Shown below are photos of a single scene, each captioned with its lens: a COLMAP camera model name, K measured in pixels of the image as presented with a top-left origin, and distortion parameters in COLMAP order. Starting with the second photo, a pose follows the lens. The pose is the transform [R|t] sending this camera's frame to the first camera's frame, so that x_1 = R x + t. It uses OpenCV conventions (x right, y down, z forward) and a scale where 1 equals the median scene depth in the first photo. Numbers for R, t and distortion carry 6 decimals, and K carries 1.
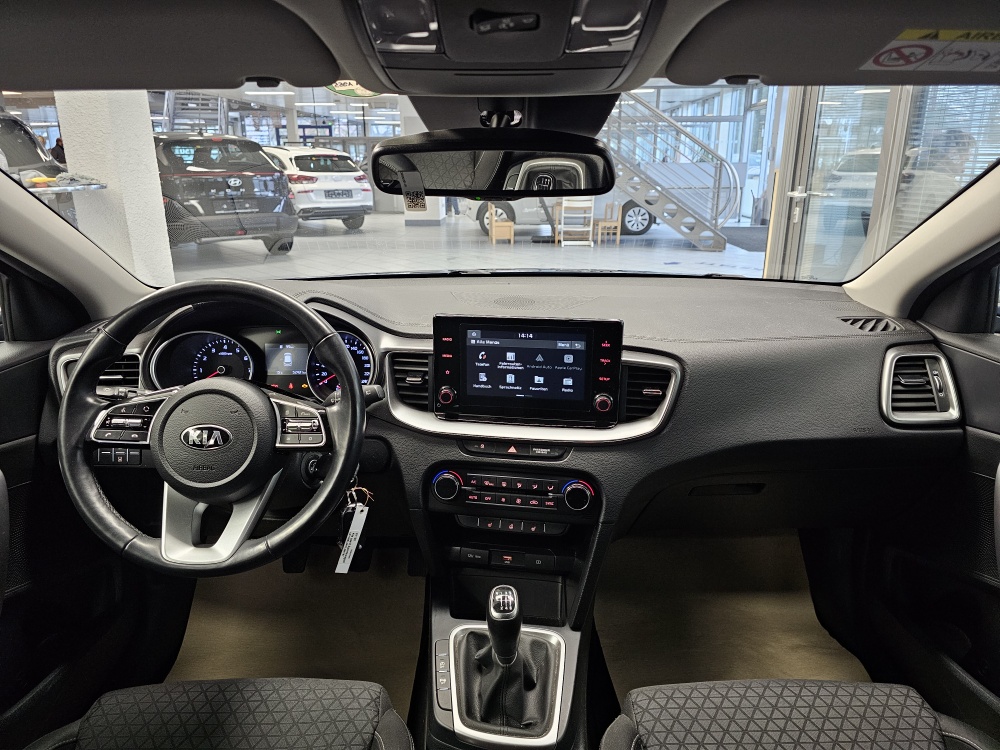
lens RADIAL K [[667.0, 0, 500.0], [0, 667.0, 375.0], [0, 0, 1]] dist [0.060107, -0.061043]
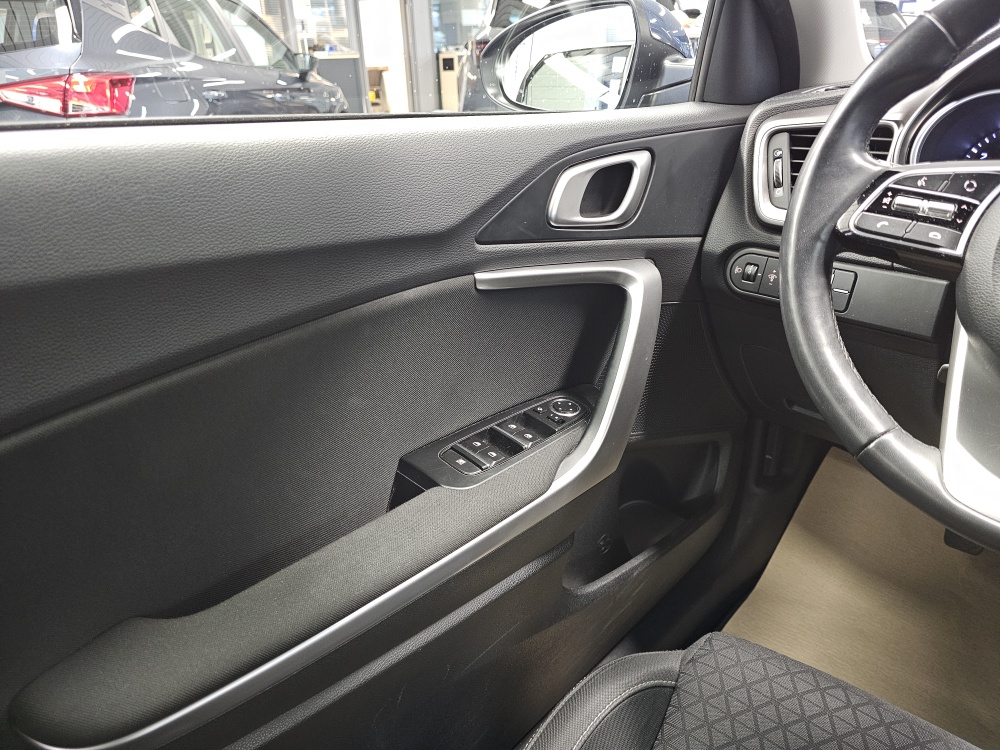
lens RADIAL K [[659.1, 0, 467.4], [0, 659.1, 376.9], [0, 0, 1]] dist [0.006403, -0.050804]
pose [[0.677462, 0.275912, -0.681849, -0.360261], [-0.170775, 0.960651, 0.219055, 0.123026], [0.715459, -0.031958, 0.697923, 0.361311]]
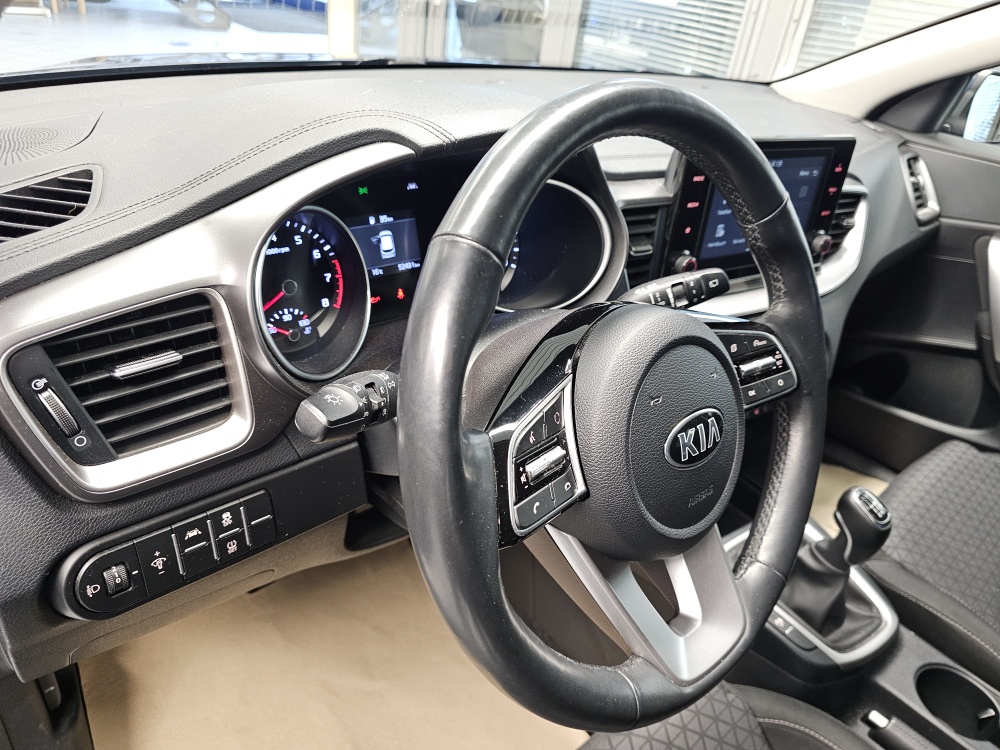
lens RADIAL K [[687.0, 0, 500.0], [0, 687.0, 375.0], [0, 0, 1]] dist [0.010976, 0.001365]
pose [[0.740726, -0.262092, 0.618574, -0.702461], [0.081952, 0.949135, 0.304017, -0.094198], [-0.666790, -0.174500, 0.724528, 0.625110]]
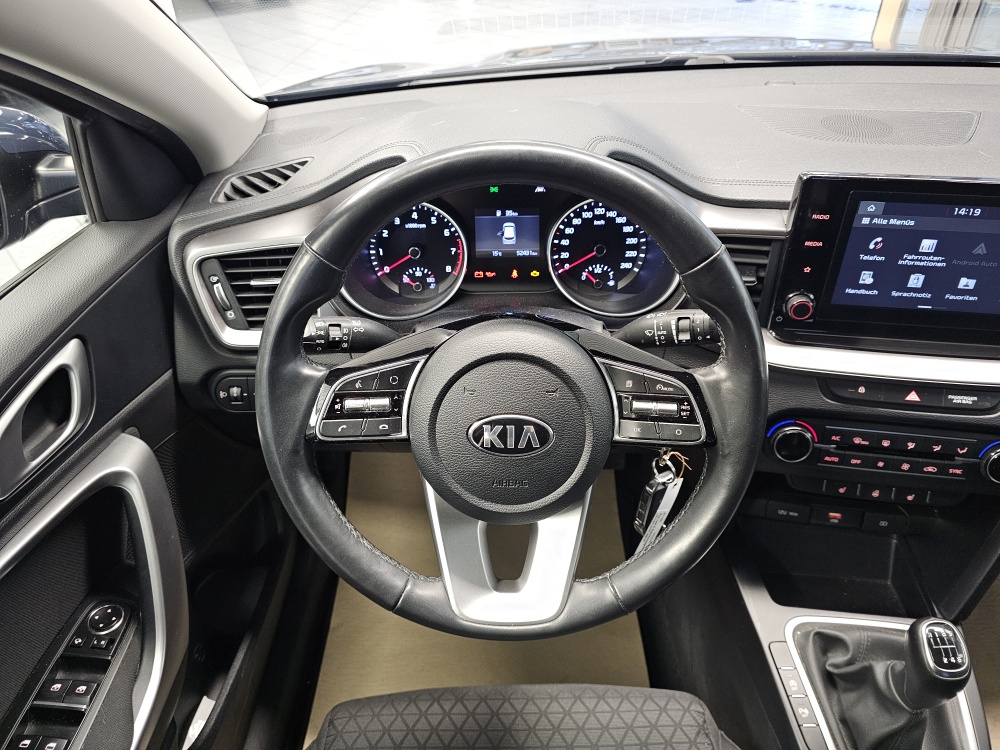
lens RADIAL K [[667.0, 0, 500.0], [0, 667.0, 375.0], [0, 0, 1]] dist [0.060107, -0.061043]
pose [[0.999853, -0.009145, -0.014479, -0.367175], [0.013484, 0.941632, 0.336374, -0.130404], [0.010558, -0.336520, 0.941617, 0.391178]]
